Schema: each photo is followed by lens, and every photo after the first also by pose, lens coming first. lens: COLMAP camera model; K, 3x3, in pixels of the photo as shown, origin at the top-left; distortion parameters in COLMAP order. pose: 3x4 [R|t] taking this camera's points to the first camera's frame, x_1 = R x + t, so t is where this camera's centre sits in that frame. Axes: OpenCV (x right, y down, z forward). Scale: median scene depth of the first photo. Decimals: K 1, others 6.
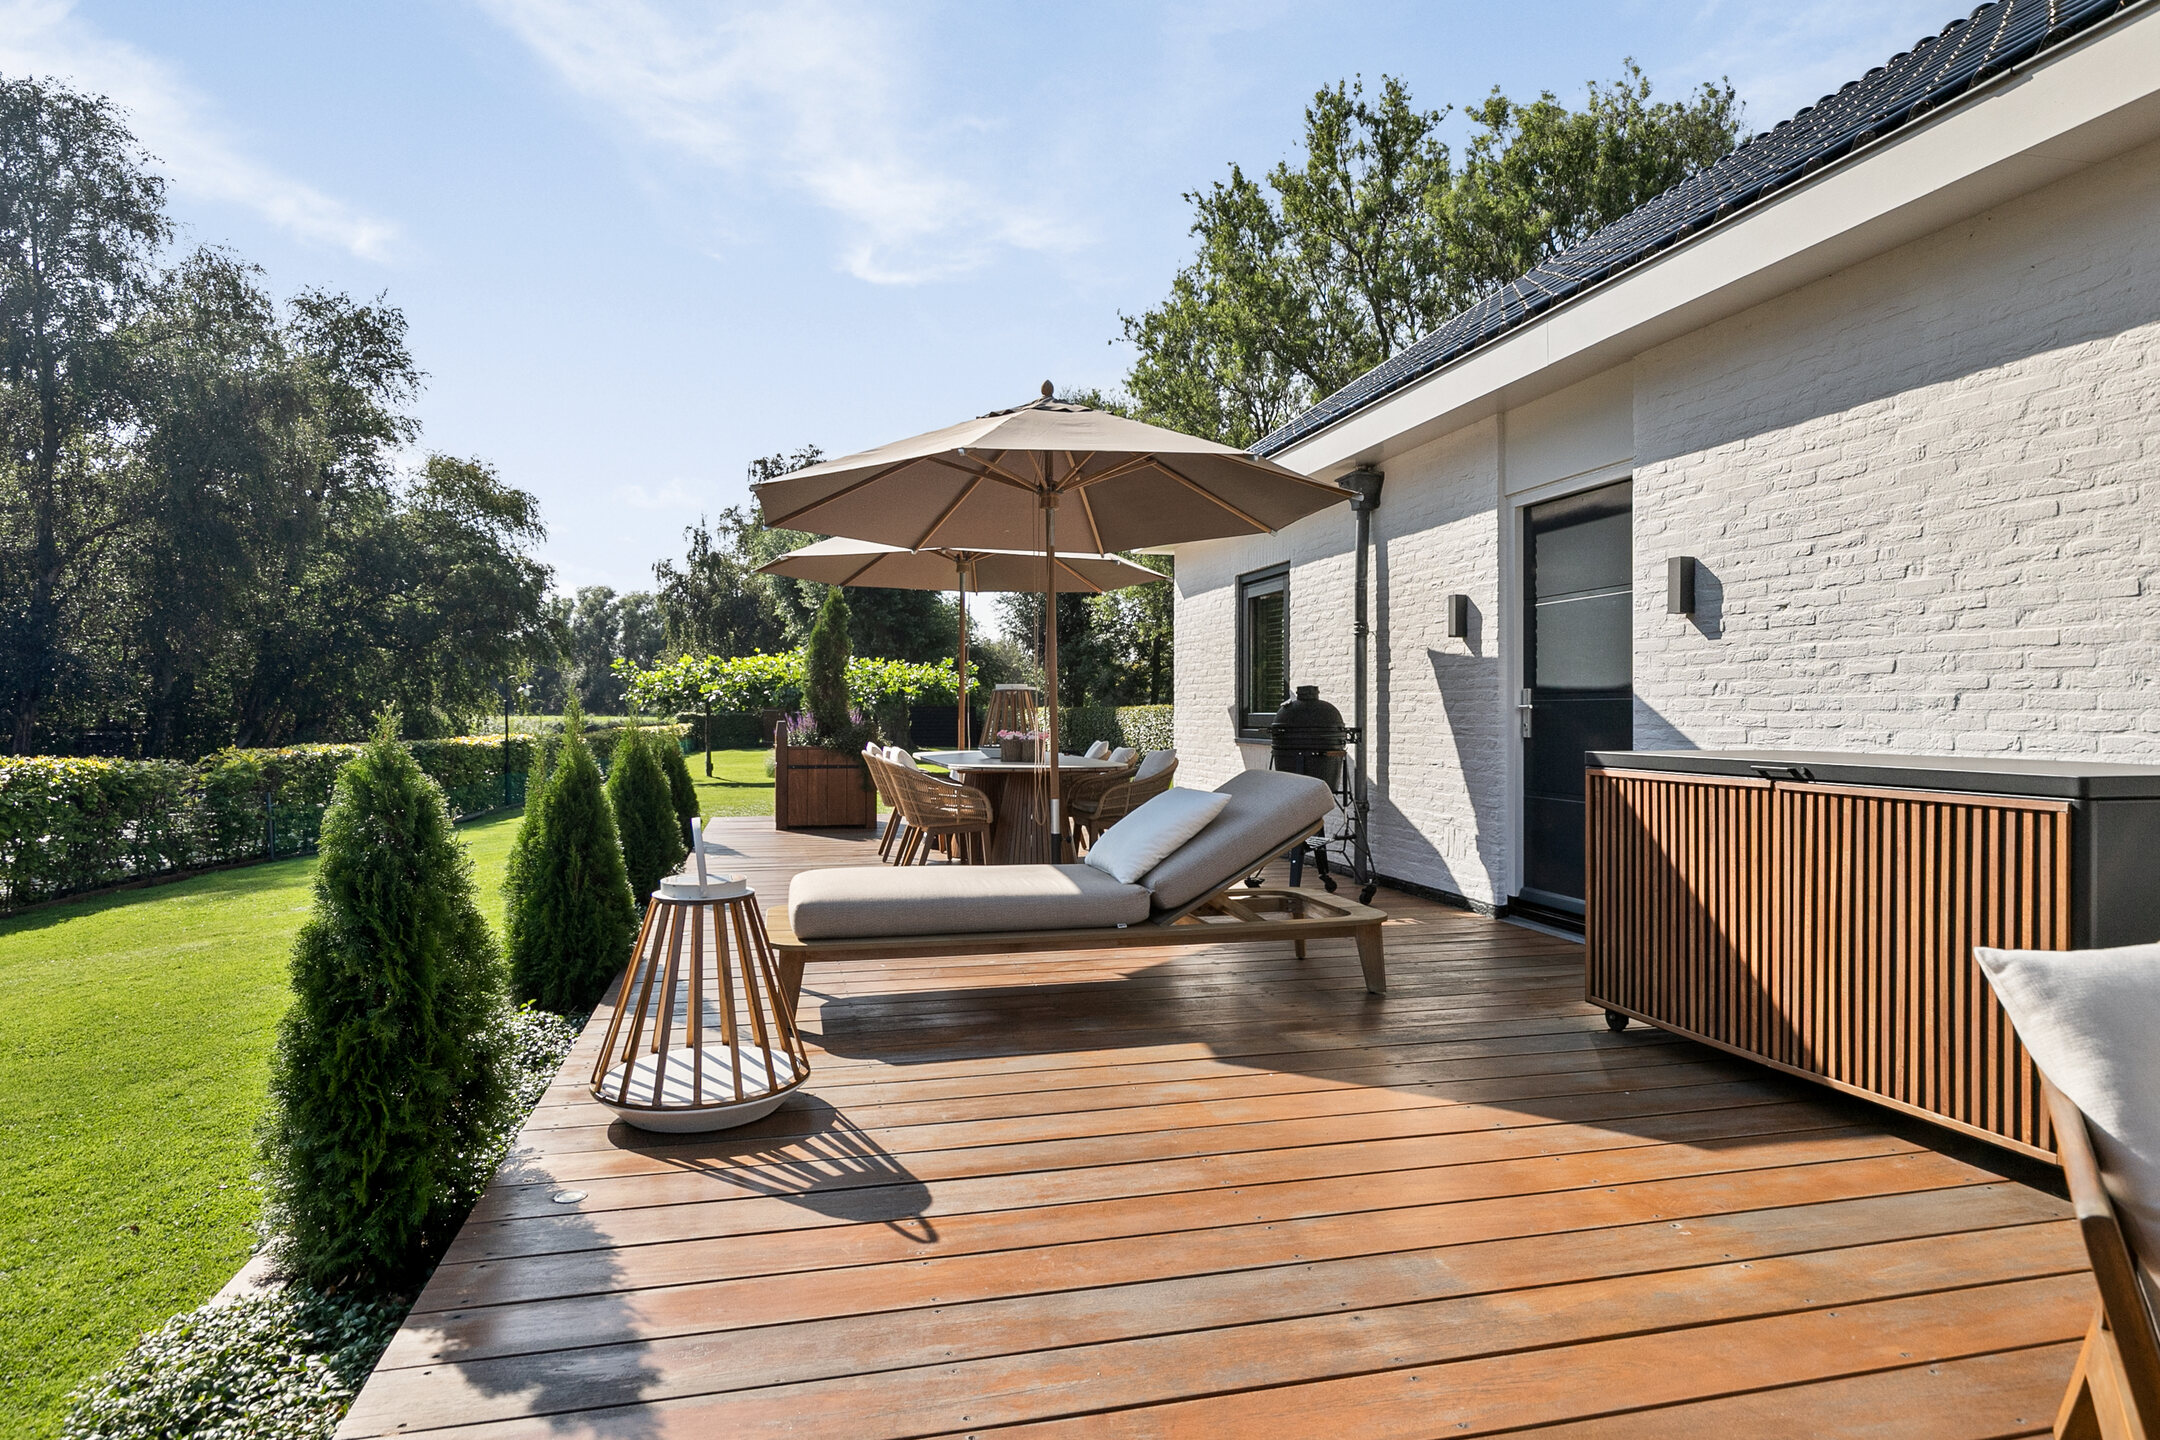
lens RADIAL K [[1225.0, 0, 1087.9], [0, 1225.0, 713.4], [0, 0, 1]] dist [-0.005835, 0.001244]
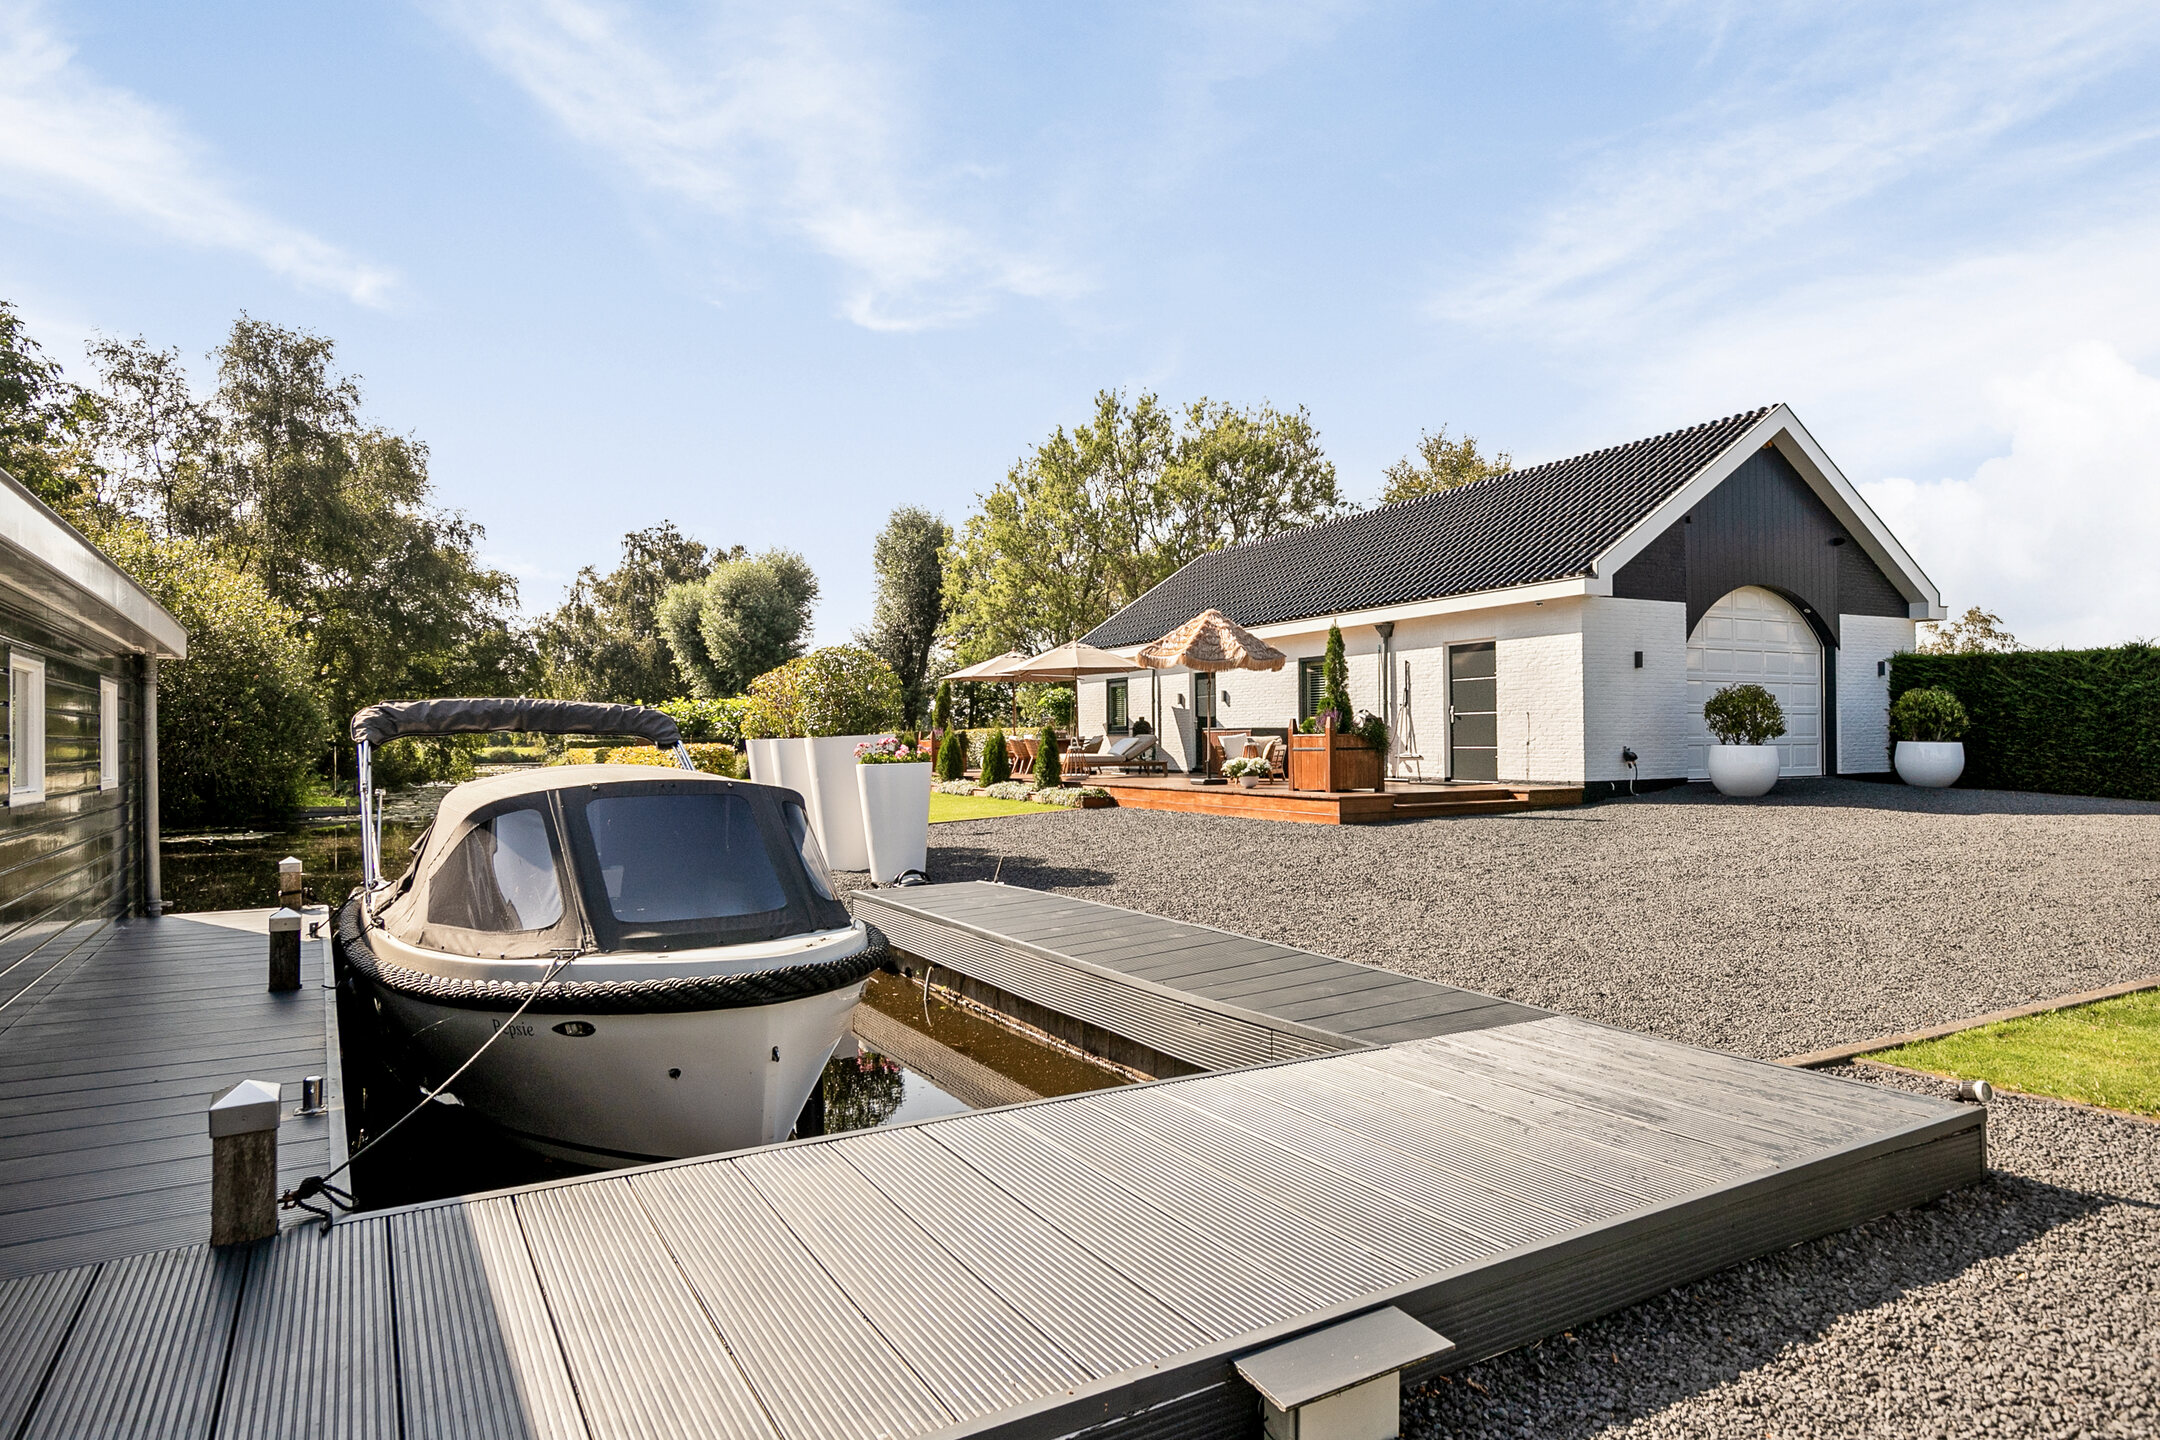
lens RADIAL K [[1225.0, 0, 1072.3], [0, 1225.0, 742.6], [0, 0, 1]] dist [-0.005835, 0.001244]
pose [[0.978138, -0.010778, 0.207679, -0.641925], [0.010700, 0.999942, 0.001500, 0.039215], [-0.207683, 0.000755, 0.978196, -2.089734]]
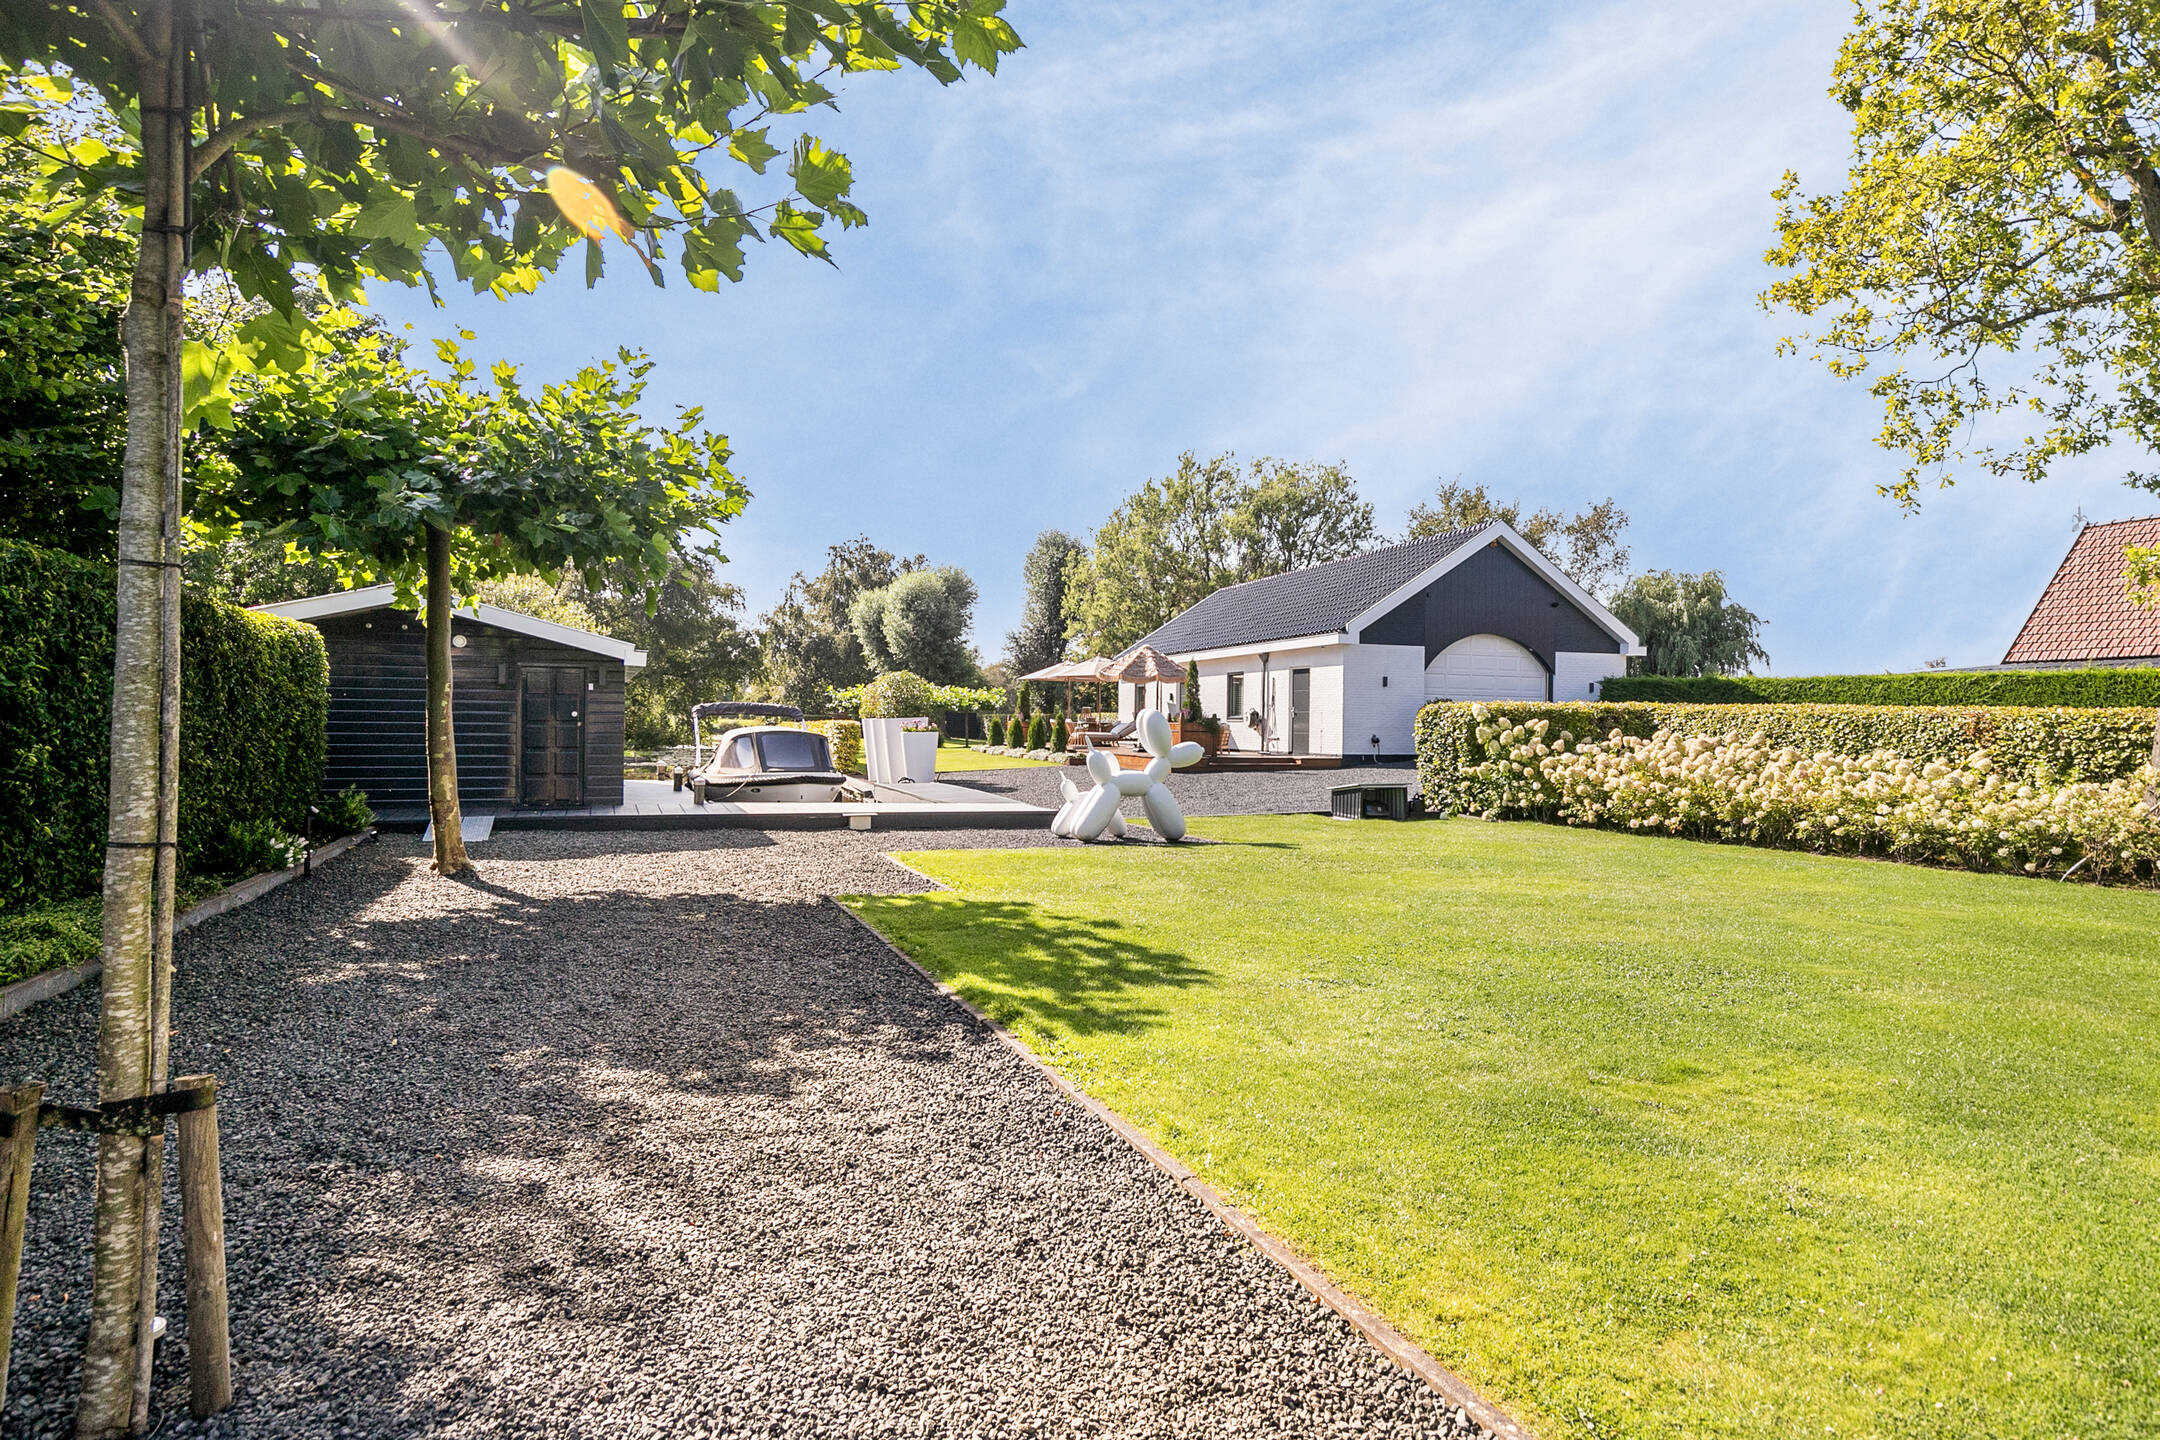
lens RADIAL K [[1225.0, 0, 1068.1], [0, 1225.0, 722.0], [0, 0, 1]] dist [-0.005835, 0.001244]
pose [[0.998930, 0.012815, 0.044434, -0.328412], [-0.012779, 0.999918, -0.001088, 0.039269], [-0.044444, 0.000519, 0.999012, -3.536969]]
